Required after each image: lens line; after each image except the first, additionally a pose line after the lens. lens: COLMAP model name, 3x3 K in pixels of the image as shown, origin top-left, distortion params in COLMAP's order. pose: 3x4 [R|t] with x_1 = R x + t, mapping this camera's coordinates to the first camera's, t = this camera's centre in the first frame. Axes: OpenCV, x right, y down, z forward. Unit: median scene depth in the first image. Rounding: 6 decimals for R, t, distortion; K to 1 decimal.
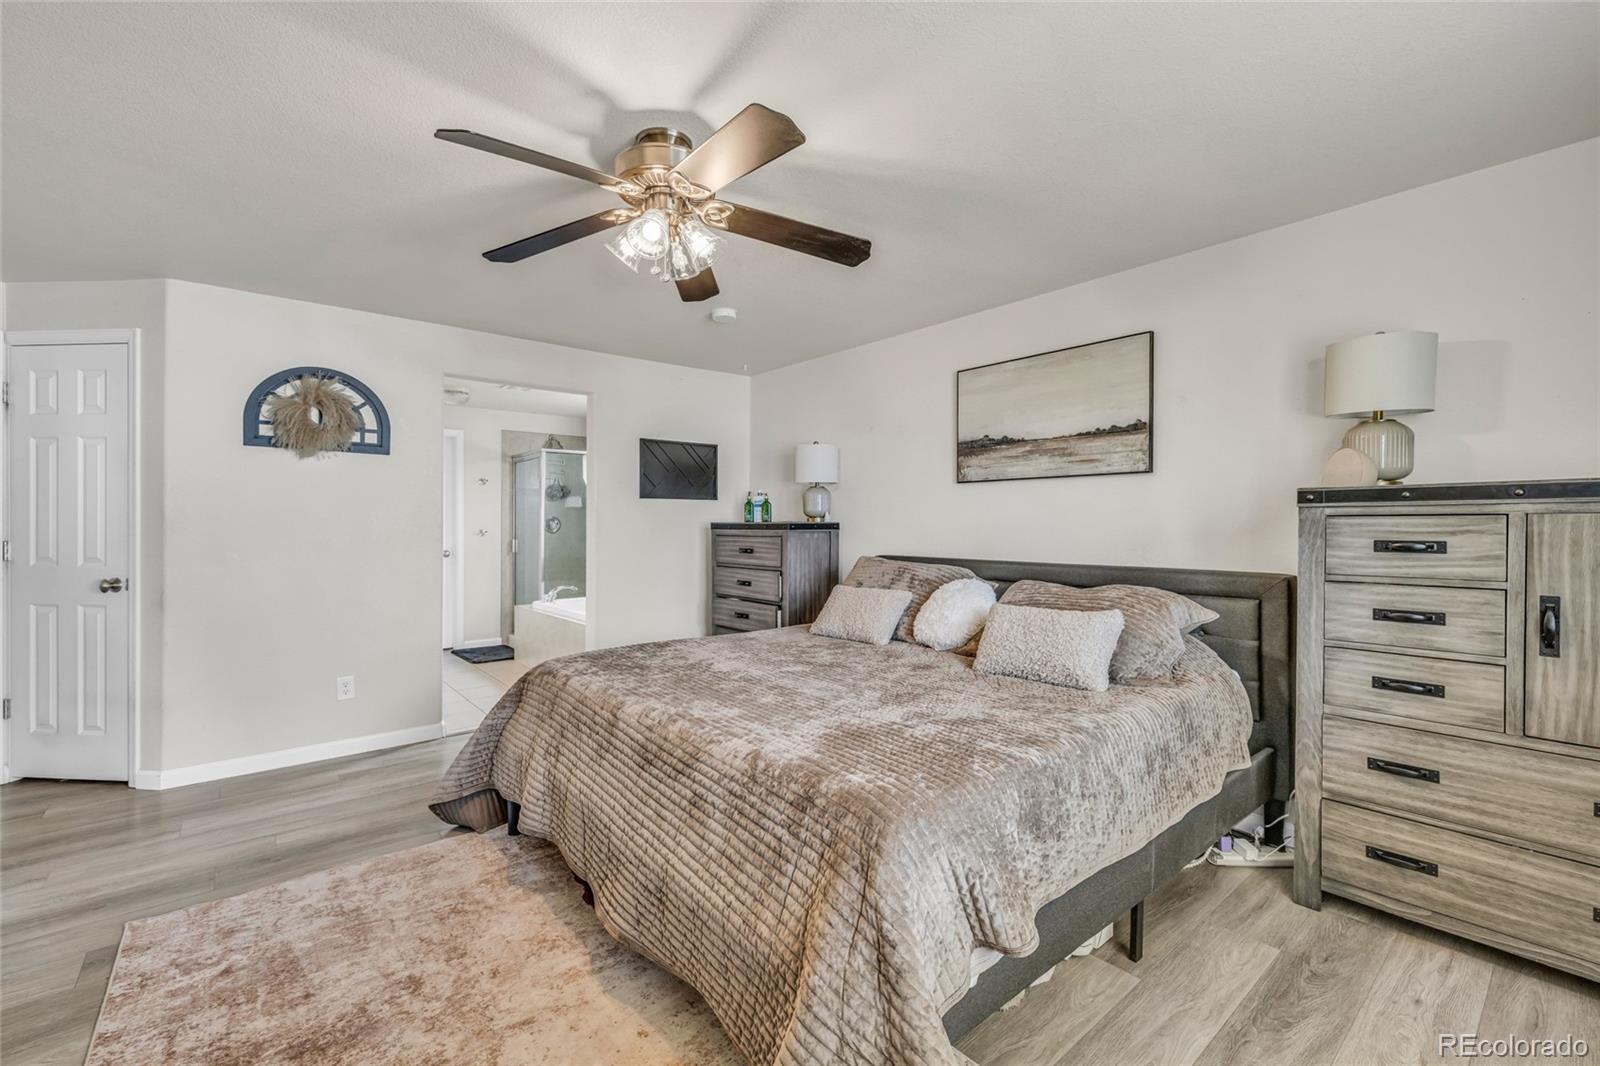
lens RADIAL K [[668.4, 0, 800.8], [0, 668.4, 527.4], [0, 0, 1]] dist [-0.000228, 0.000044]
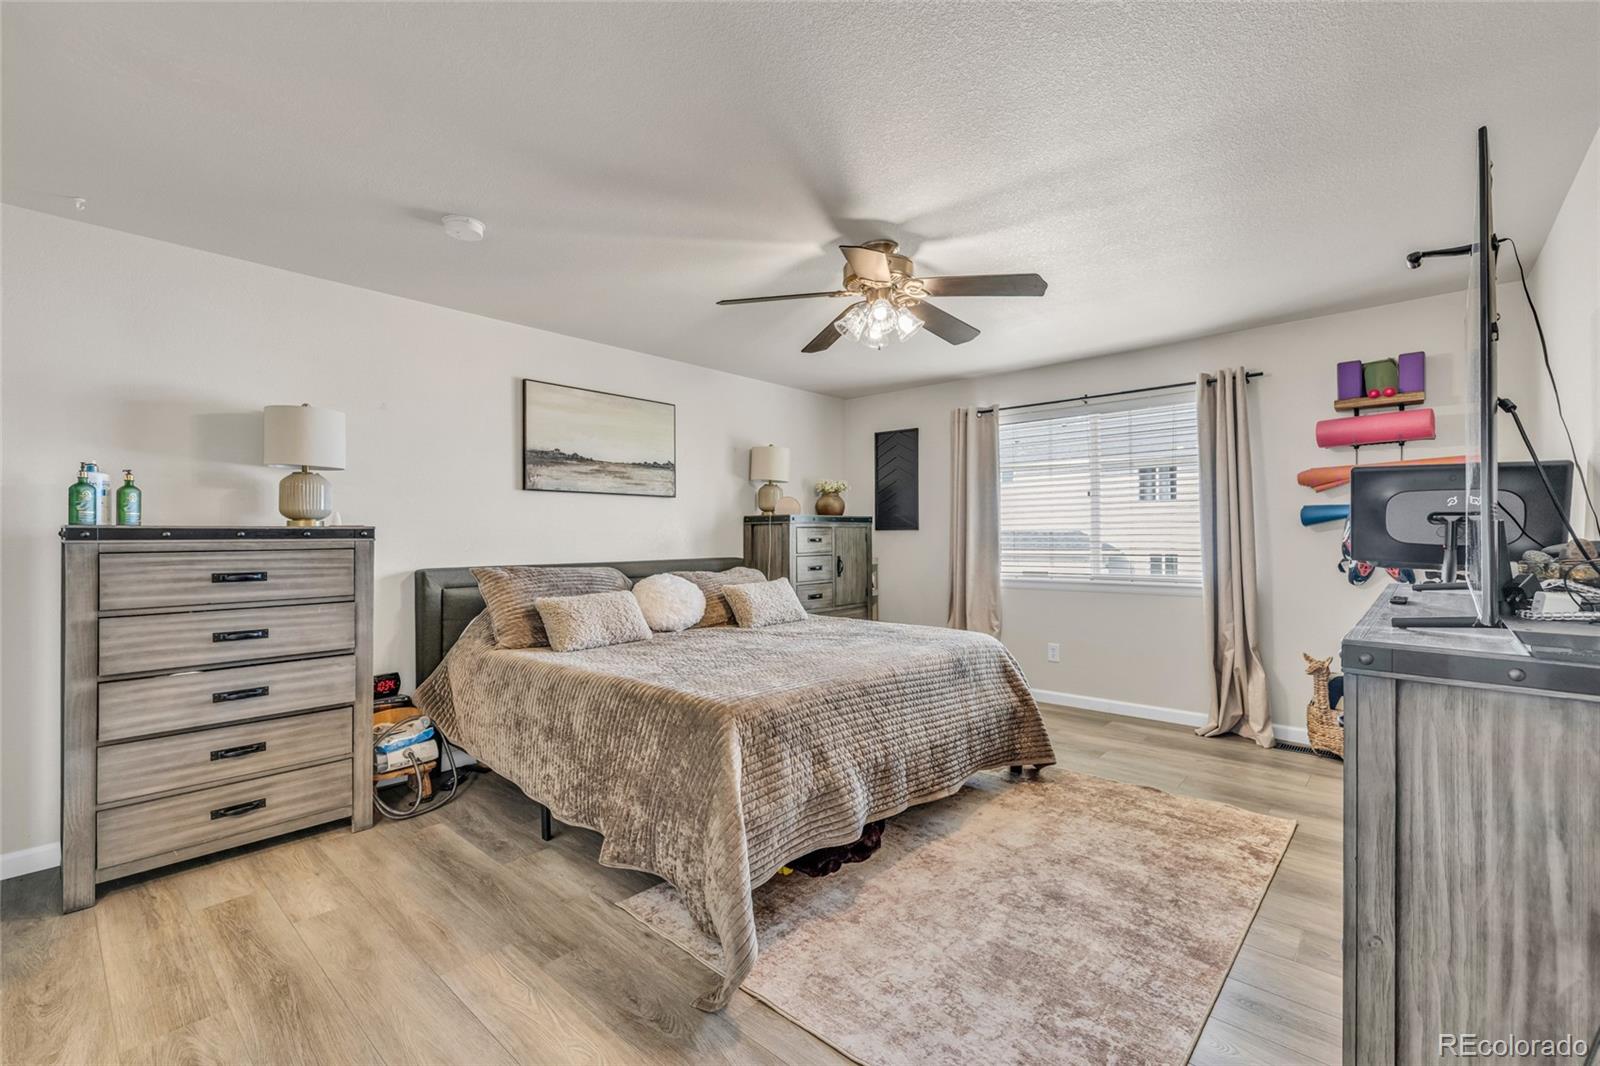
lens RADIAL K [[668.4, 0, 812.2], [0, 668.4, 532.9], [0, 0, 1]] dist [-0.000228, 0.000044]
pose [[-0.134615, 0.000441, 0.990898, -0.925536], [0.004900, 0.999988, 0.000221, 0.000773], [-0.990886, 0.004885, -0.134615, 0.797436]]
